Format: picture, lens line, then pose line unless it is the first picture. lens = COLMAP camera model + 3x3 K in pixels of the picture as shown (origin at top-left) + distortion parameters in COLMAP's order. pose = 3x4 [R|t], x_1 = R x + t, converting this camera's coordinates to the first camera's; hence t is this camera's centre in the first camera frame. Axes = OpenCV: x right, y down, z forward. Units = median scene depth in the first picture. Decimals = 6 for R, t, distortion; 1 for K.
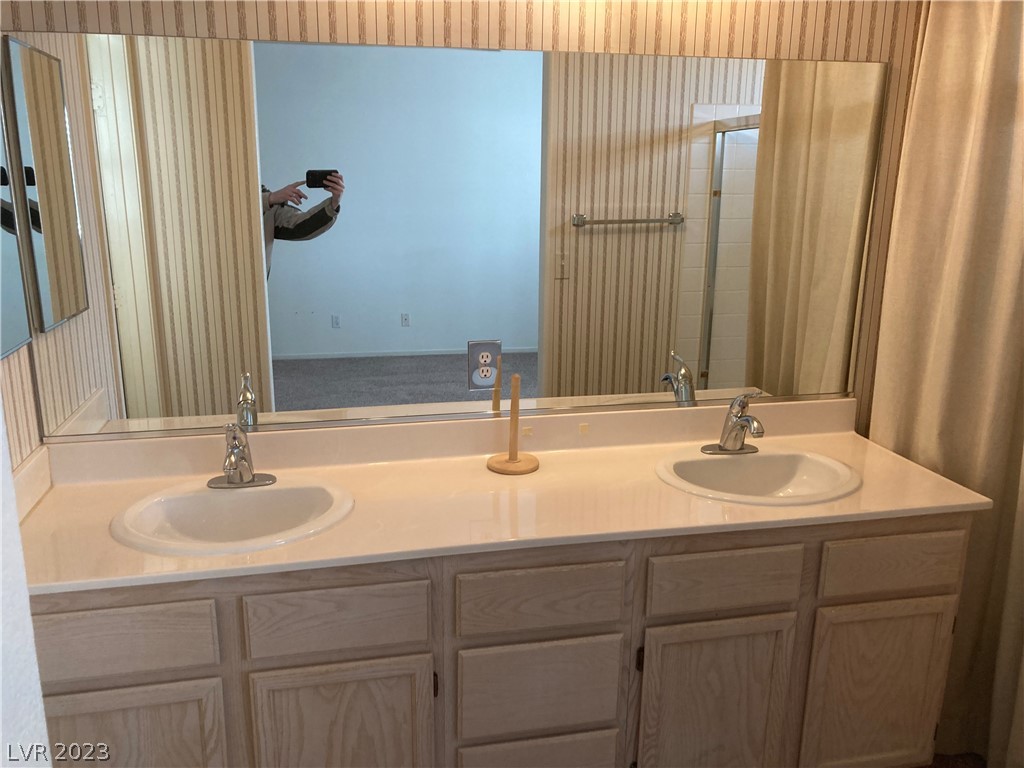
lens RADIAL K [[832.4, 0, 514.2], [0, 832.4, 373.6], [0, 0, 1]] dist [0.071768, -0.130777]
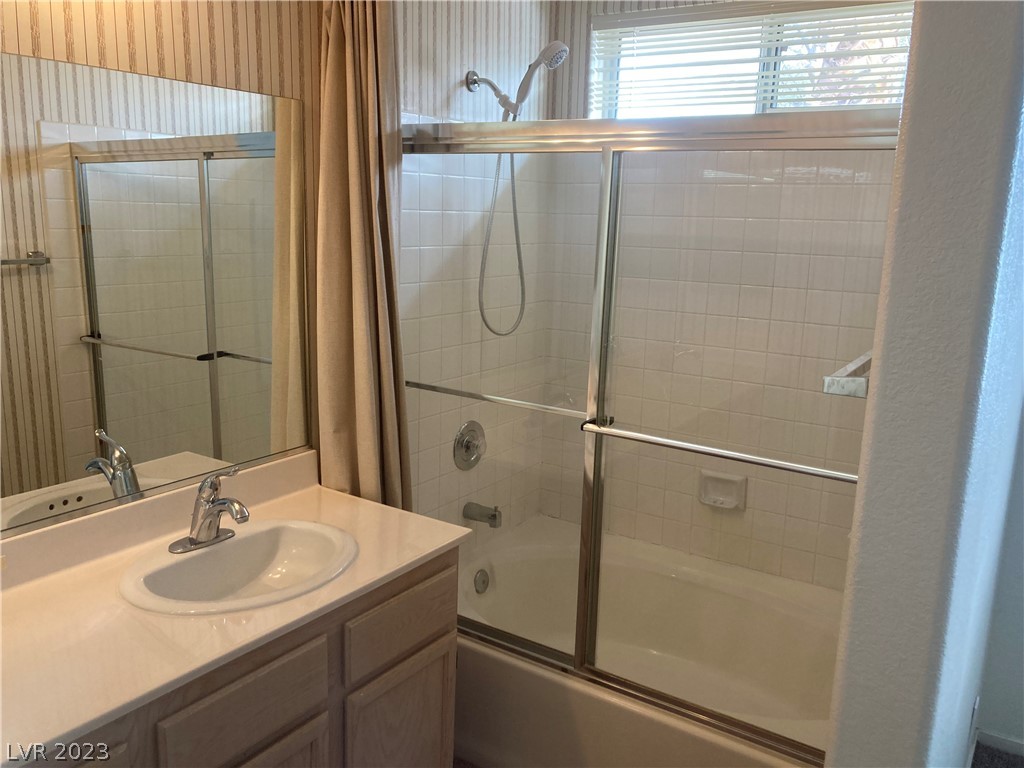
lens RADIAL K [[847.8, 0, 512.0], [0, 847.8, 384.0], [0, 0, 1]] dist [-0.002619, 0.008277]
pose [[0.737964, -0.129647, 0.662270, -0.053145], [0.143960, 0.989026, 0.033200, -0.046952], [-0.659306, 0.070840, 0.748530, 0.157936]]
